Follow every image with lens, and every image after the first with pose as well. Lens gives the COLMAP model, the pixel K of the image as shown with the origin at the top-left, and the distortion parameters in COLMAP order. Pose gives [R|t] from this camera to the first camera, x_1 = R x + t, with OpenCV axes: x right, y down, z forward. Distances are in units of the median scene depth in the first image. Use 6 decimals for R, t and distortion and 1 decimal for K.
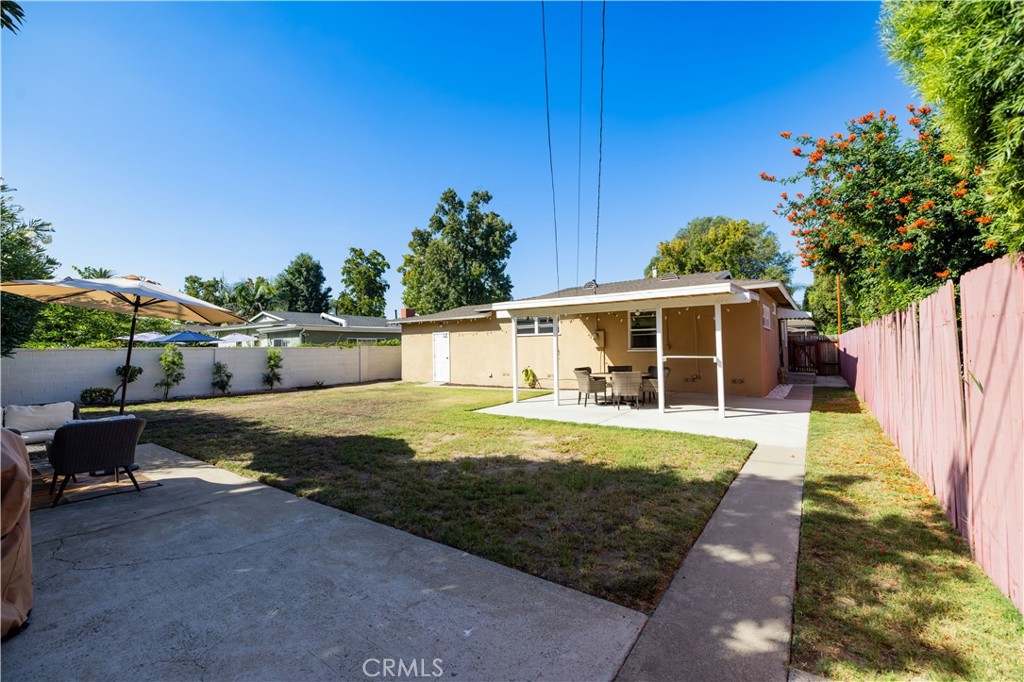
lens RADIAL K [[435.2, 0, 511.5], [0, 435.2, 340.5], [0, 0, 1]] dist [0.016999, -0.000226]
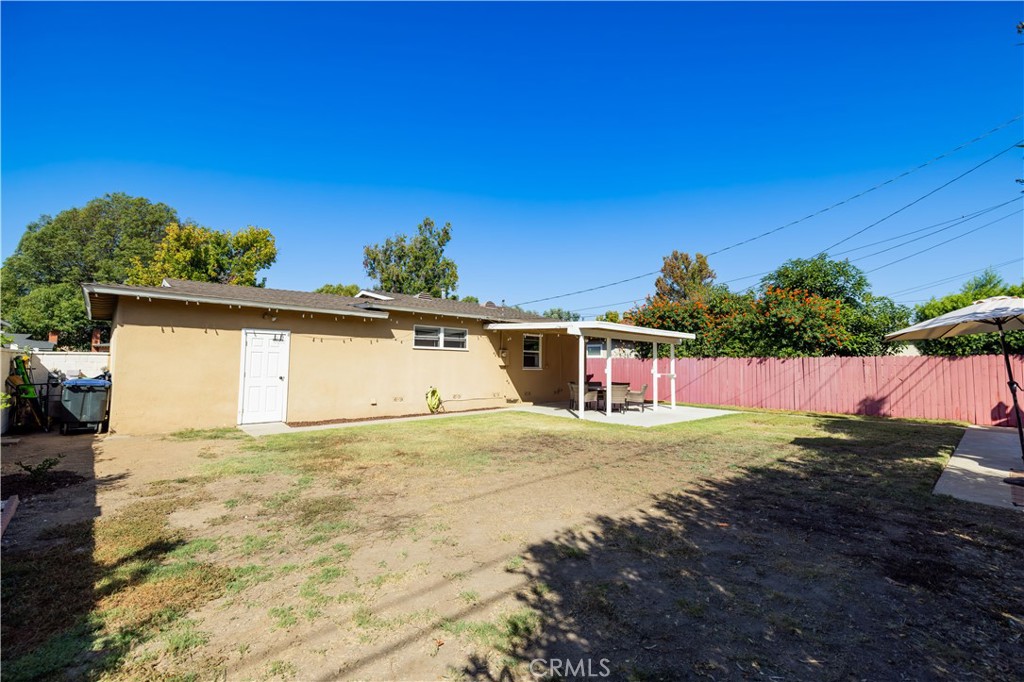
lens RADIAL K [[435.2, 0, 506.3], [0, 435.2, 338.3], [0, 0, 1]] dist [0.016999, -0.000226]
pose [[0.230811, 0.075819, 0.970040, -0.735309], [-0.036526, 0.996932, -0.069230, 0.021029], [-0.972313, -0.019453, 0.232873, 0.687822]]
